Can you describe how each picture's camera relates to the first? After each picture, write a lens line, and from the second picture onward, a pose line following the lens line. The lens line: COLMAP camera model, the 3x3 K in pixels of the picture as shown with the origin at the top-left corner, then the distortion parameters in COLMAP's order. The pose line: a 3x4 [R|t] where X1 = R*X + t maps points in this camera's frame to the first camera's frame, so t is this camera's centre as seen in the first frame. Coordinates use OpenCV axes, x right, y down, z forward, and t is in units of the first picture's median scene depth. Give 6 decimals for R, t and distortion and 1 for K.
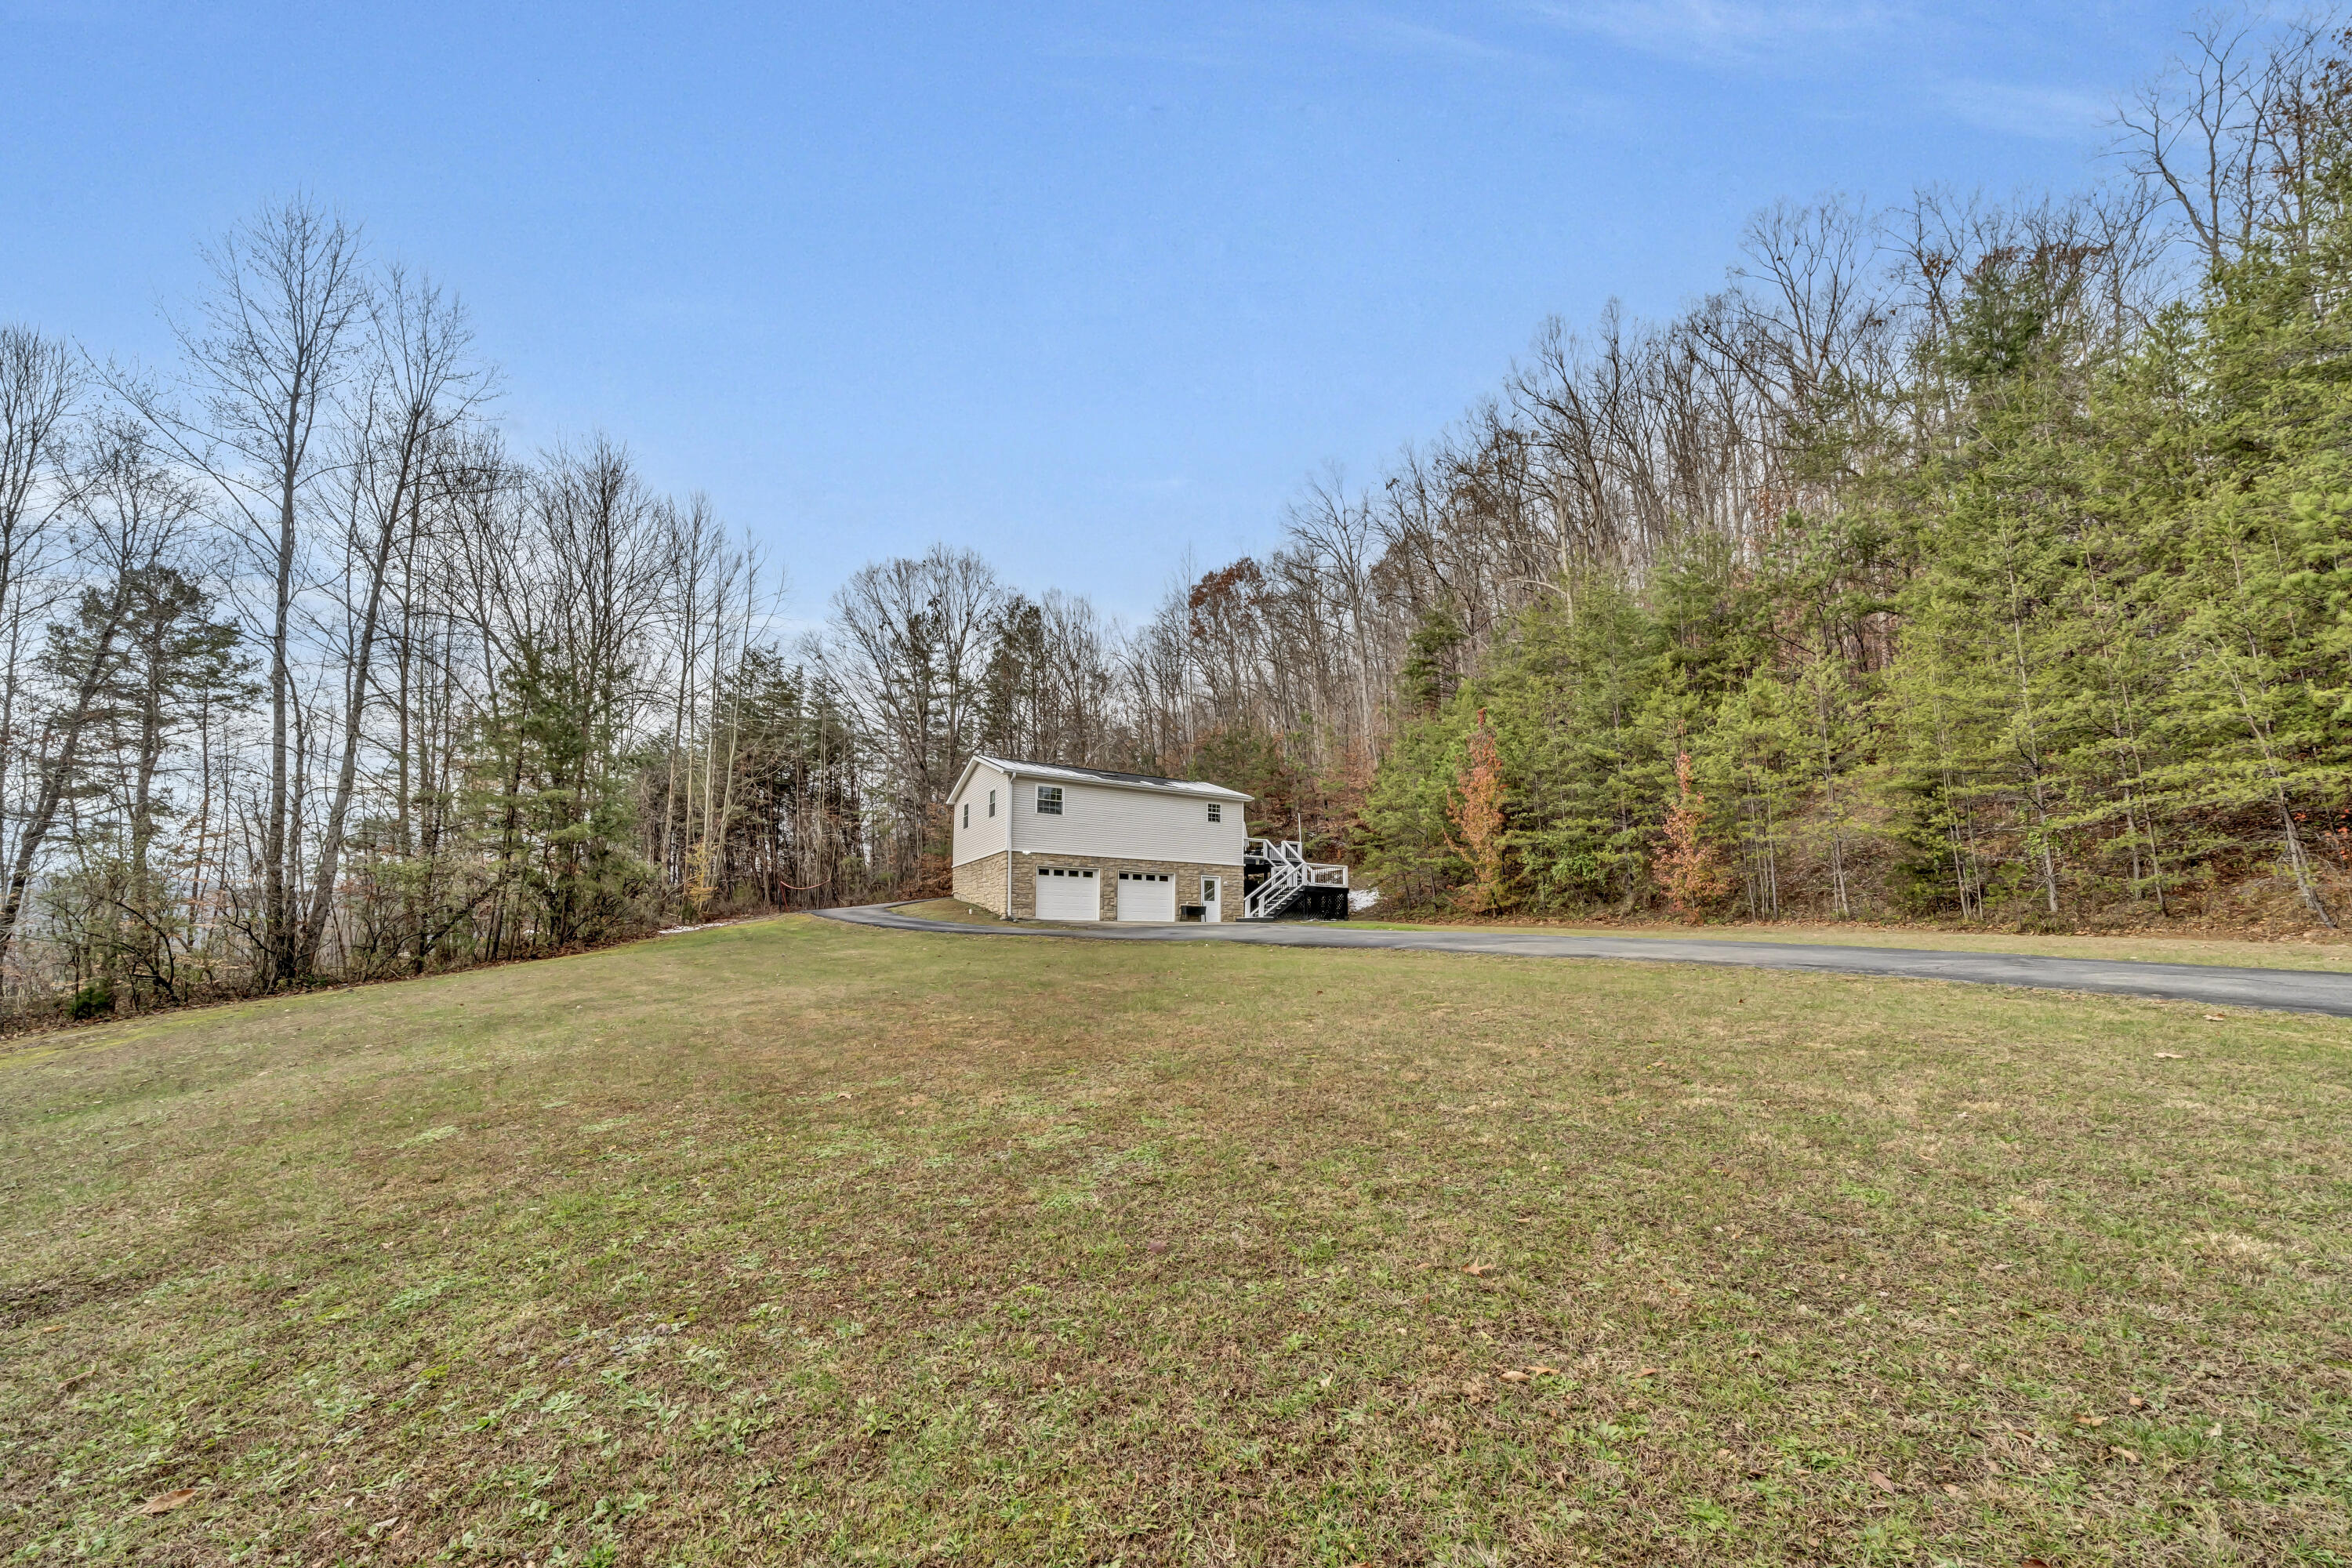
lens RADIAL K [[852.6, 0, 1143.7], [0, 852.6, 886.9], [0, 0, 1]] dist [0.001382, 0.000002]
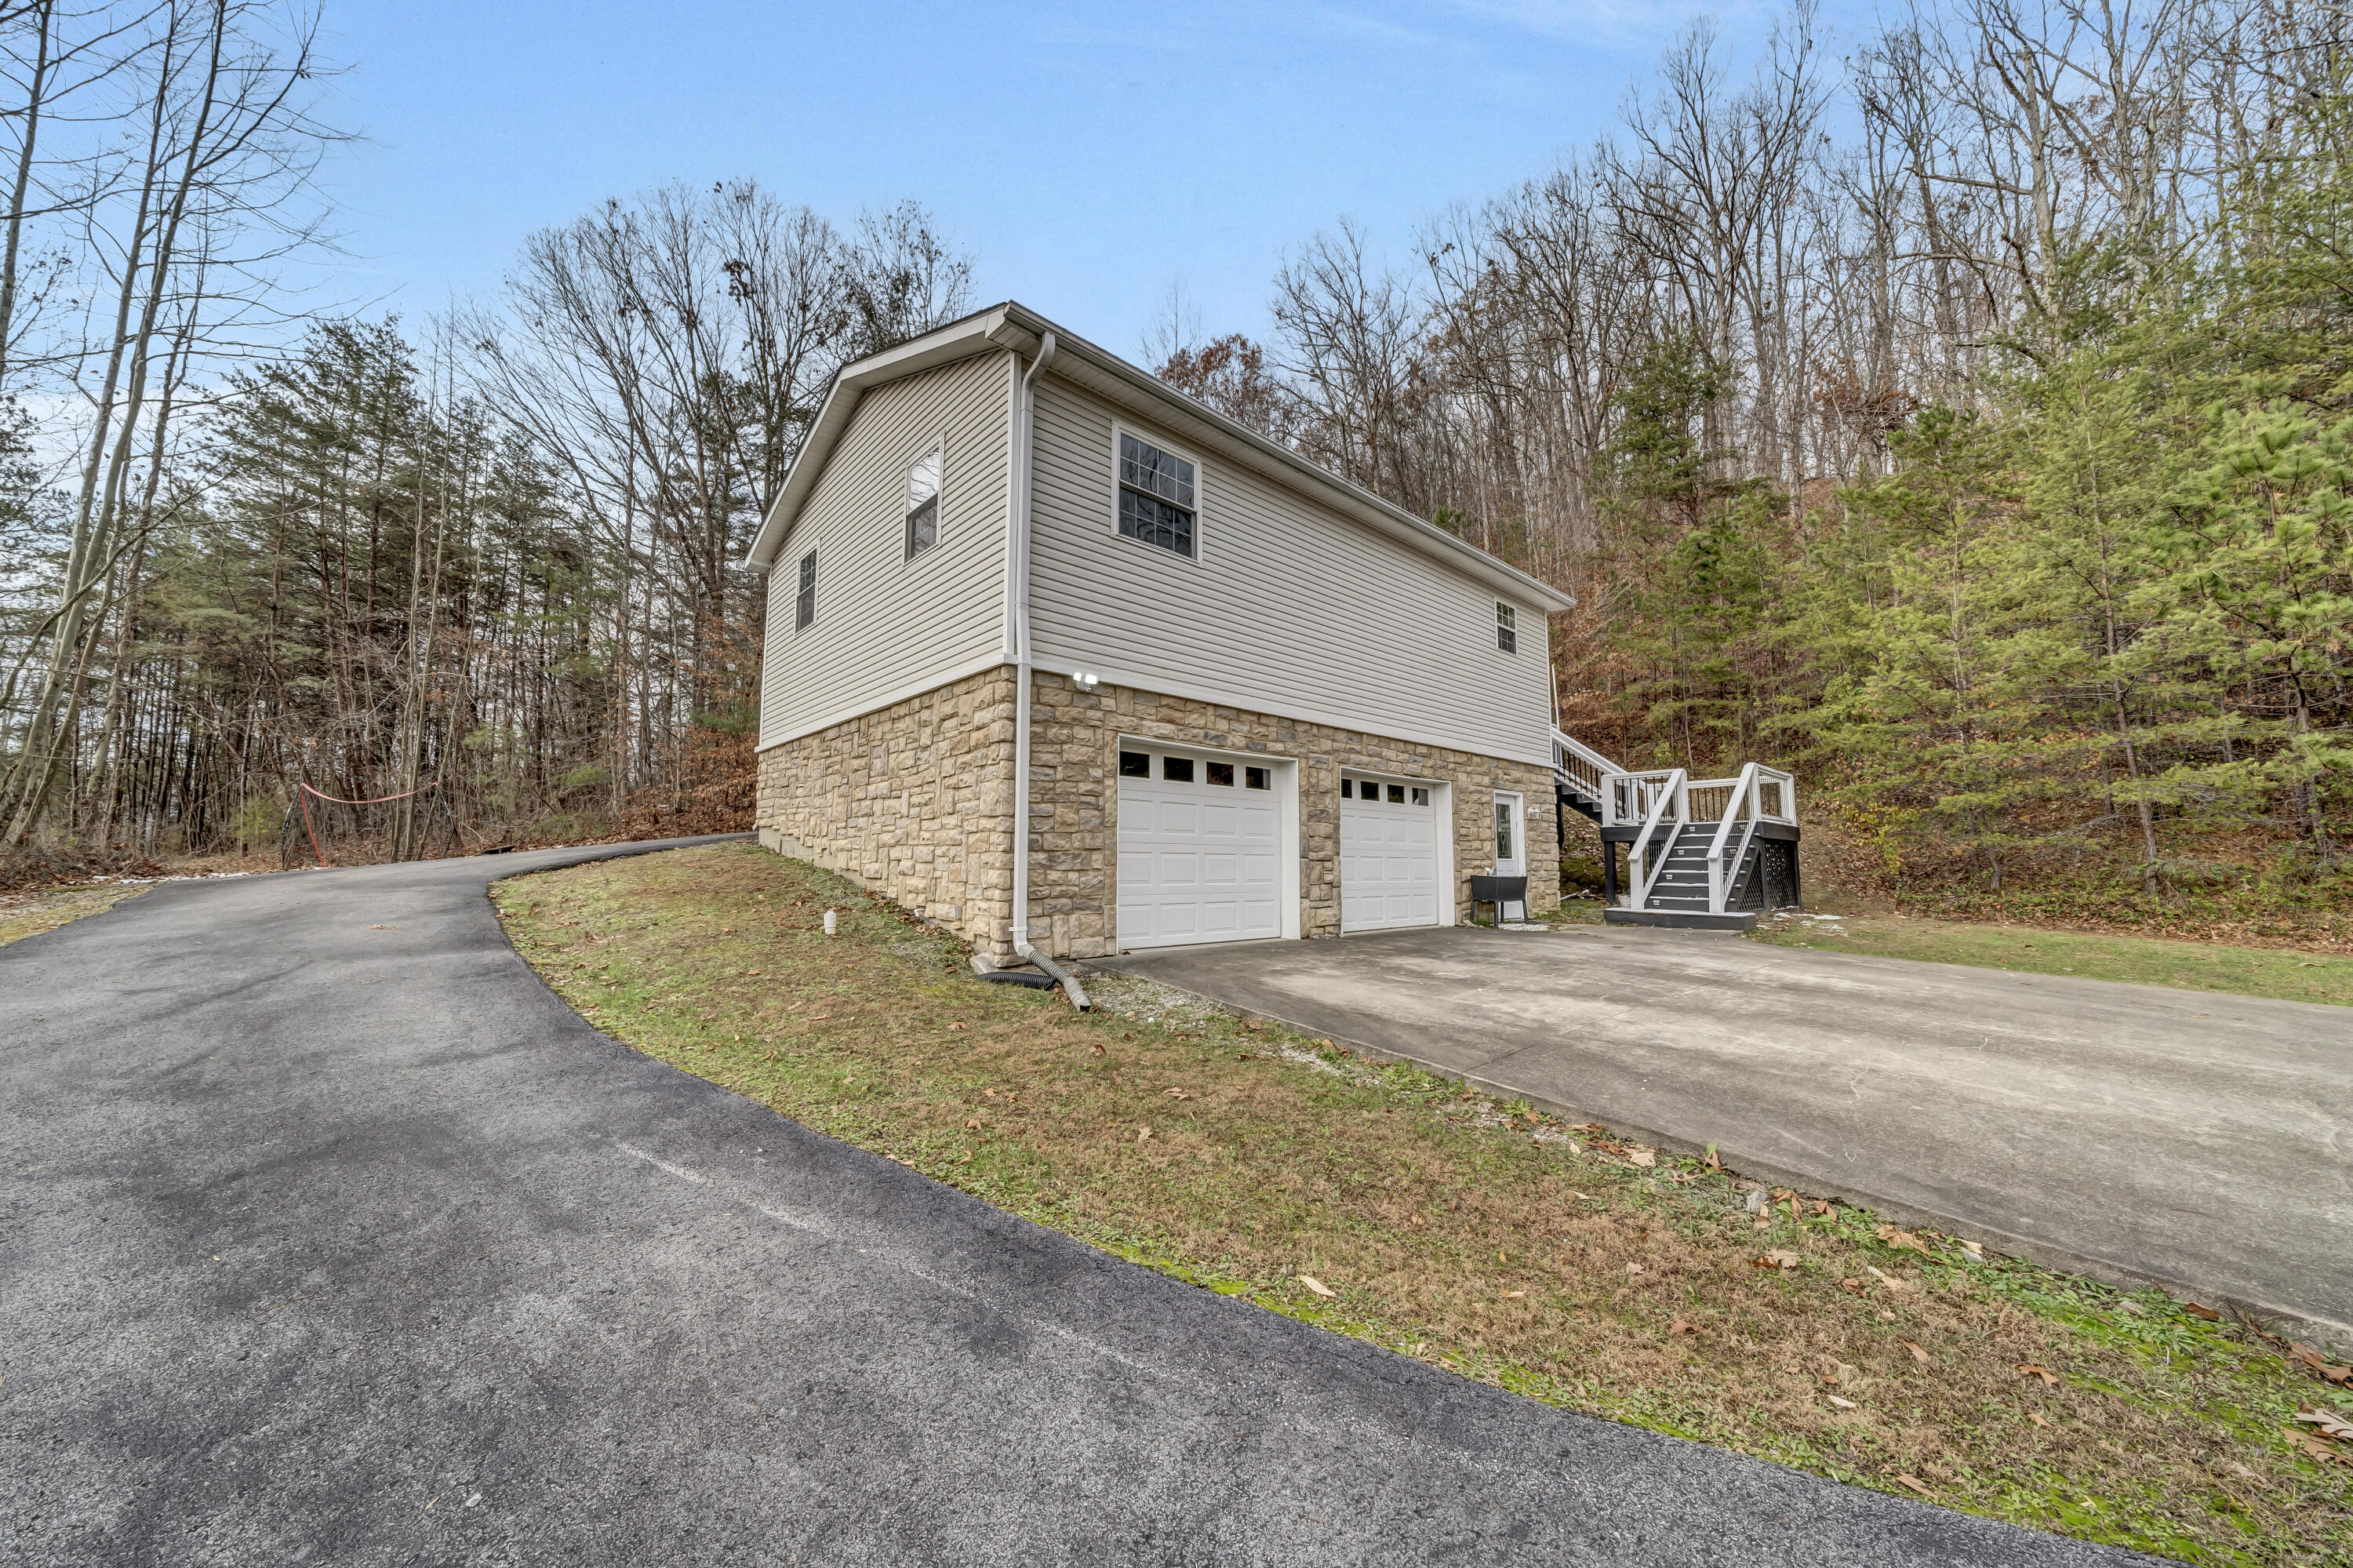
lens RADIAL K [[825.2, 0, 1176.5], [0, 825.2, 784.0], [0, 0, 1]] dist [-0.009740, -0.000165]
pose [[0.969481, 0.018360, 0.244479, -0.161904], [-0.012084, 0.999558, -0.027145, -0.004681], [-0.244869, 0.023362, 0.969275, 0.733825]]
